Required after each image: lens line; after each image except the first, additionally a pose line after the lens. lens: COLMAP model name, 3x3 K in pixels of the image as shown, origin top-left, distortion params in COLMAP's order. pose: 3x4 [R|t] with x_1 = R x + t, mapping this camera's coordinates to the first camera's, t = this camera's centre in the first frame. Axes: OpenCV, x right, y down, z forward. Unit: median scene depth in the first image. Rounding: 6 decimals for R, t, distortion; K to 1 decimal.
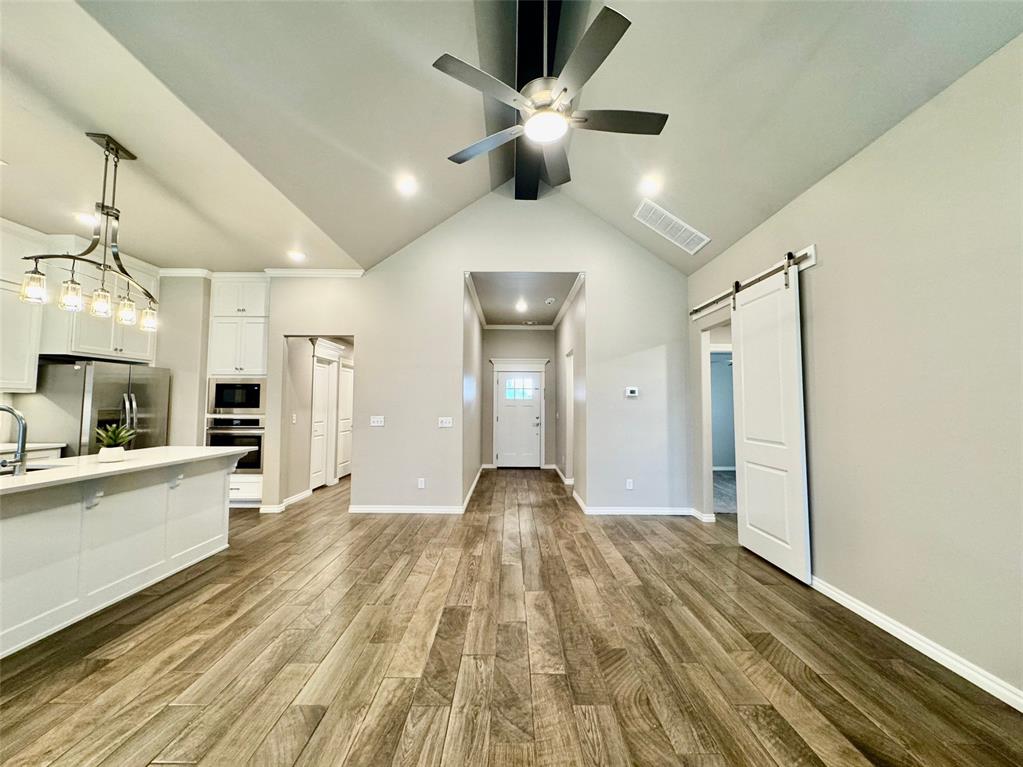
lens RADIAL K [[409.0, 0, 512.1], [0, 409.0, 380.2], [0, 0, 1]] dist [-0.001420, -0.000738]
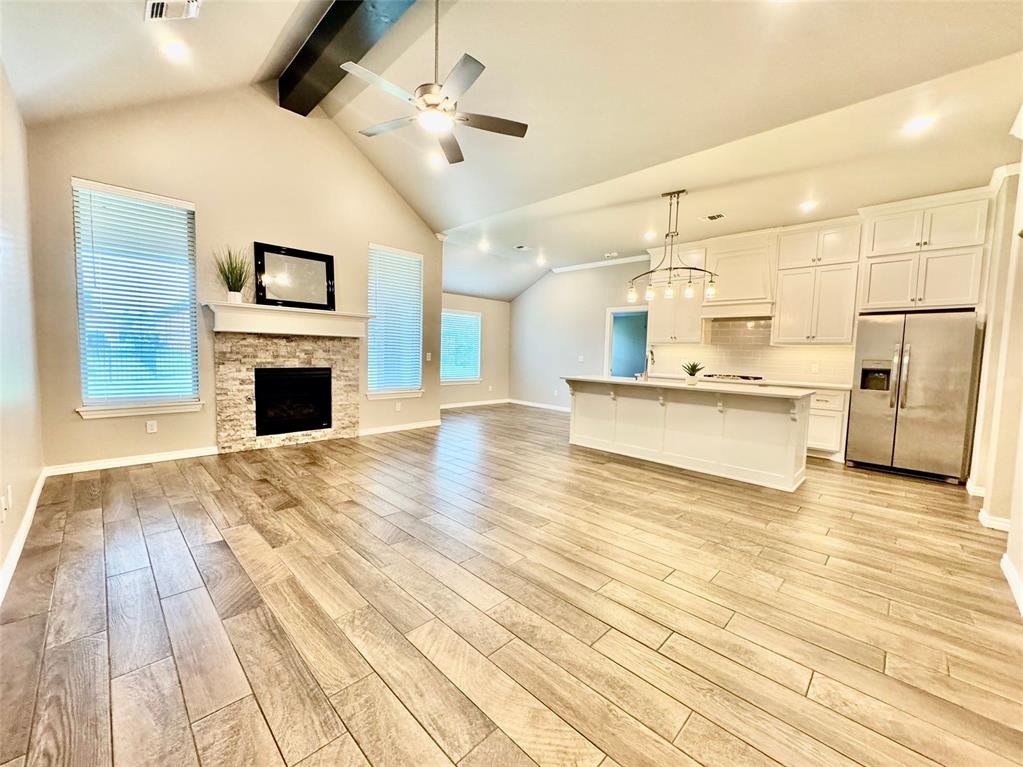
lens RADIAL K [[409.0, 0, 512.1], [0, 409.0, 380.2], [0, 0, 1]] dist [-0.001420, -0.000738]
pose [[-0.704415, 0.024798, -0.709355, 0.684285], [0.010969, 0.999650, 0.024054, 0.140076], [0.709704, 0.009163, -0.704441, 1.682490]]
